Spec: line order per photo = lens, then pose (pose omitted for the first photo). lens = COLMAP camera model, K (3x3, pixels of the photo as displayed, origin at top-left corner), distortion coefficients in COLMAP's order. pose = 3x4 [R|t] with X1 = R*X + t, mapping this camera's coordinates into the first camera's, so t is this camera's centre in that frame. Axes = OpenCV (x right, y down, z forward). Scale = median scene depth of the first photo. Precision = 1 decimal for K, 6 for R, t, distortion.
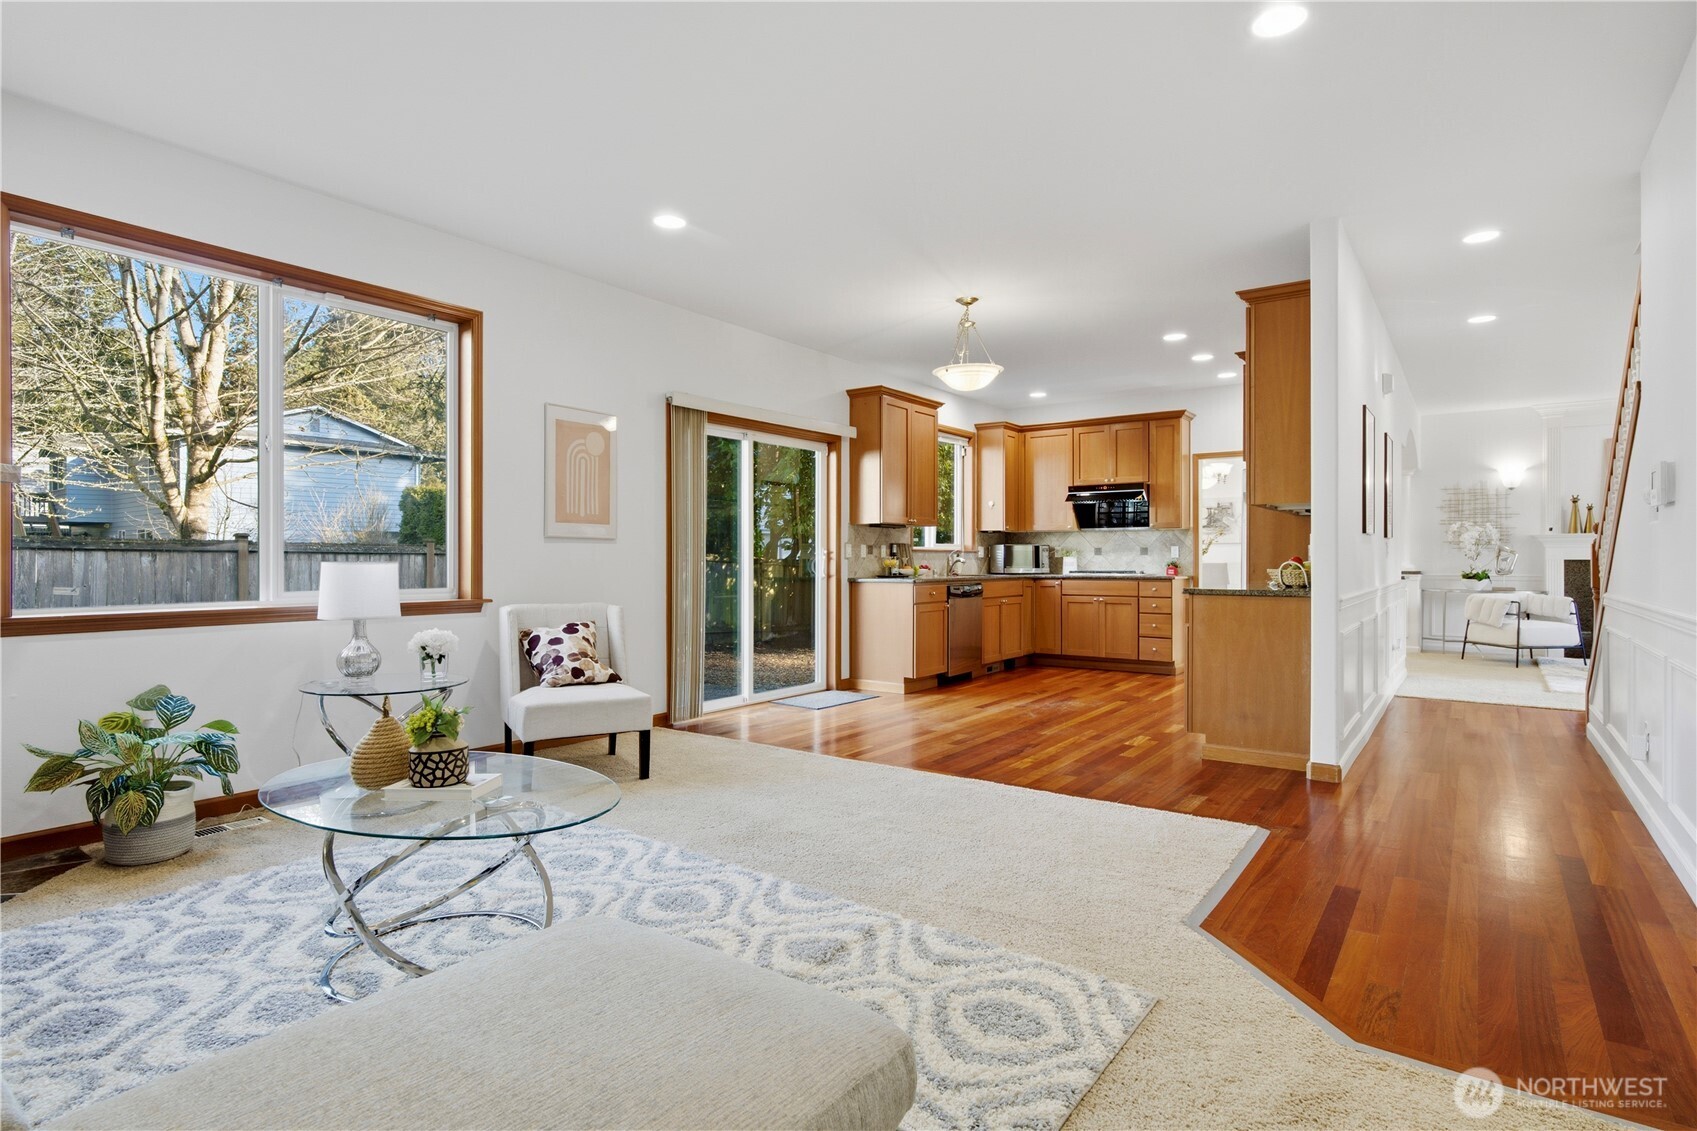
lens RADIAL K [[866.3, 0, 847.8], [0, 866.3, 560.2], [0, 0, 1]] dist [-0.000040, -0.000018]
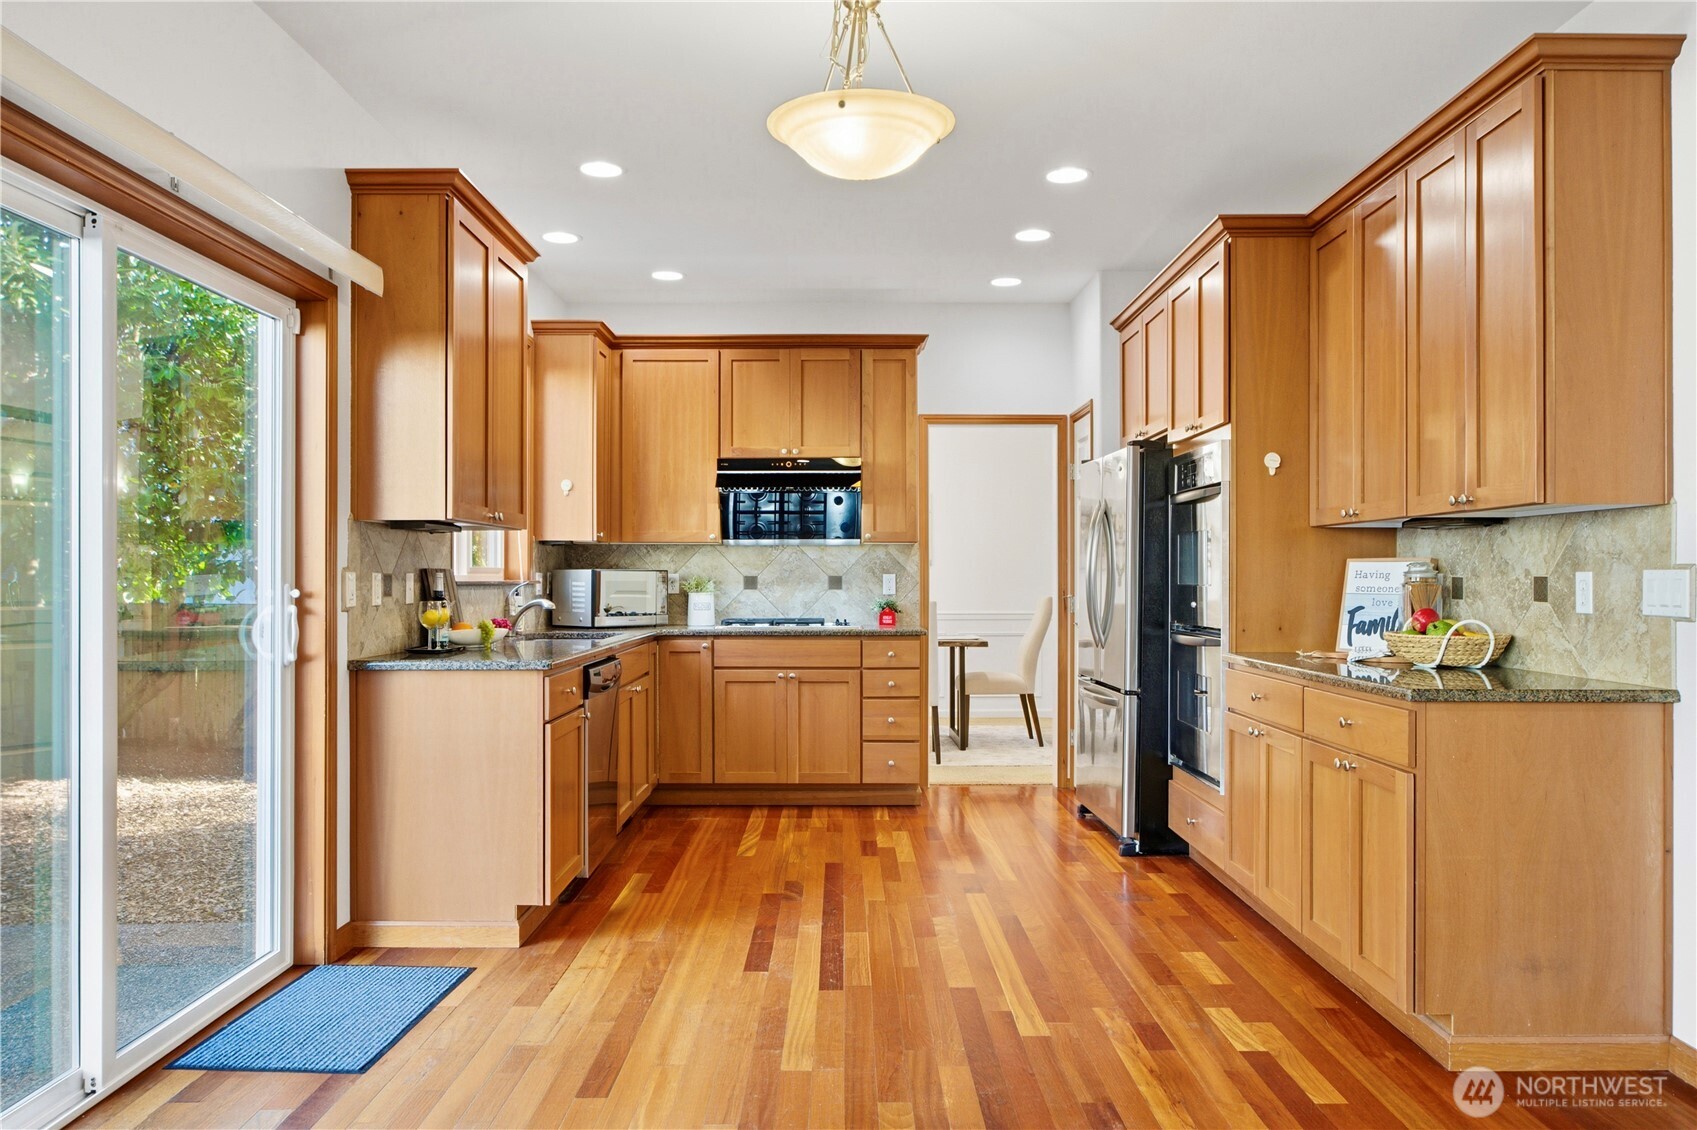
lens RADIAL K [[1222.3, 0, 849.5], [0, 1222.3, 572.8], [0, 0, 1]] dist [0.008840, 0.003469]
pose [[0.811920, 0.002869, 0.583761, -0.120017], [0.000365, 0.999985, -0.005423, -0.013395], [-0.583768, 0.004616, 0.811907, 0.381063]]
